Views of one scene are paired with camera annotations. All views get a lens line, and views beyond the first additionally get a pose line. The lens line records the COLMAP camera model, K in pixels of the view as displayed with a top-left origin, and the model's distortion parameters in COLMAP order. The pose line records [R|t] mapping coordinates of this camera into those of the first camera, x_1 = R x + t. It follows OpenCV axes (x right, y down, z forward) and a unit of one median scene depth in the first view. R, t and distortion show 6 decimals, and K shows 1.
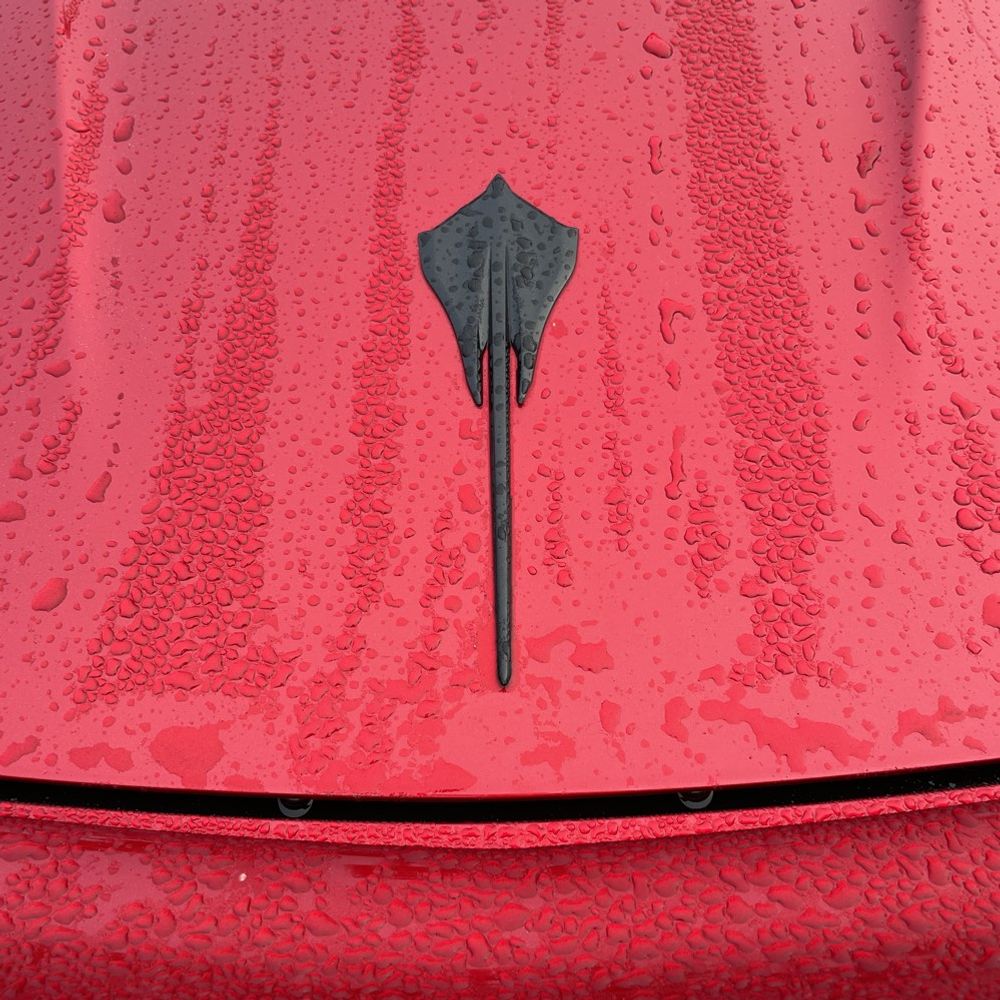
lens RADIAL K [[1005.5, 0, 485.9], [0, 1005.5, 504.0], [0, 0, 1]] dist [0.086574, -0.117957]
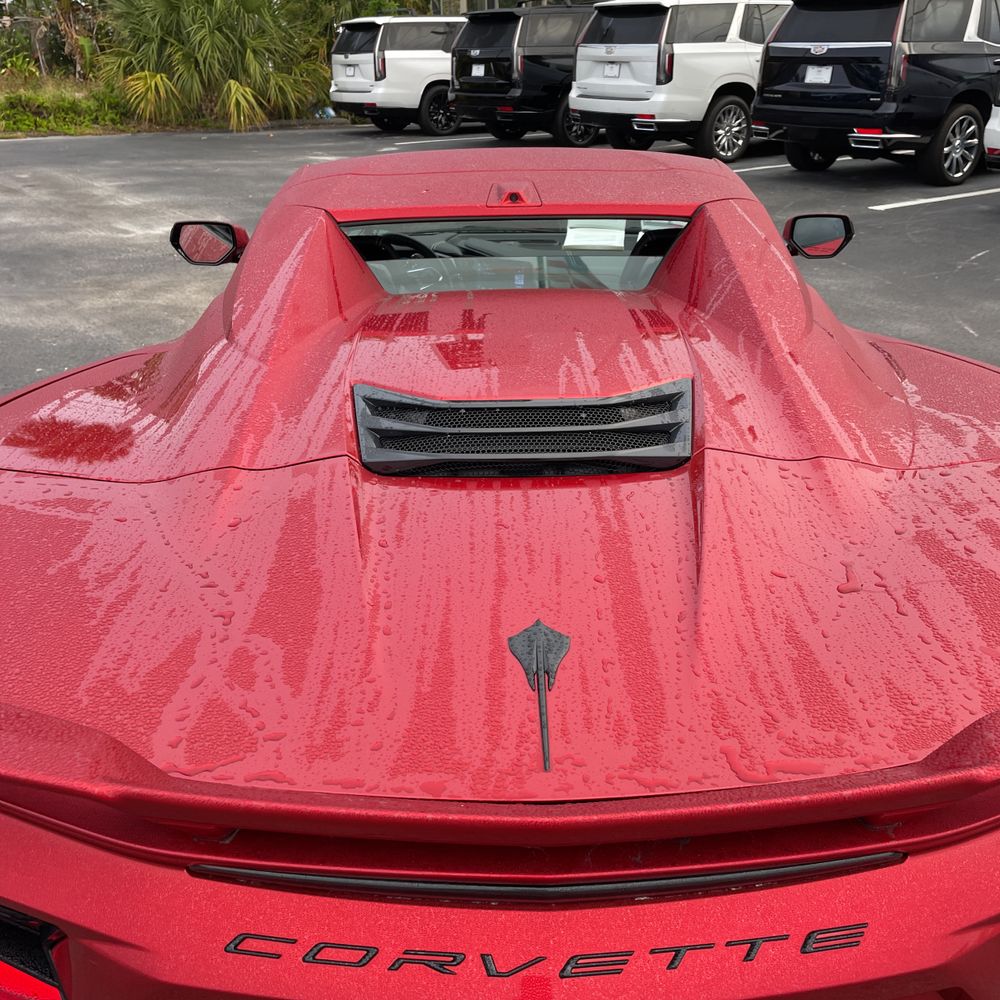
lens RADIAL K [[1005.5, 0, 485.9], [0, 1005.5, 504.0], [0, 0, 1]] dist [0.086574, -0.117957]
pose [[0.999889, 0.012441, -0.008150, -0.116487], [-0.014872, 0.841874, -0.539470, 0.911403], [0.000150, 0.539531, 0.841965, -1.472453]]
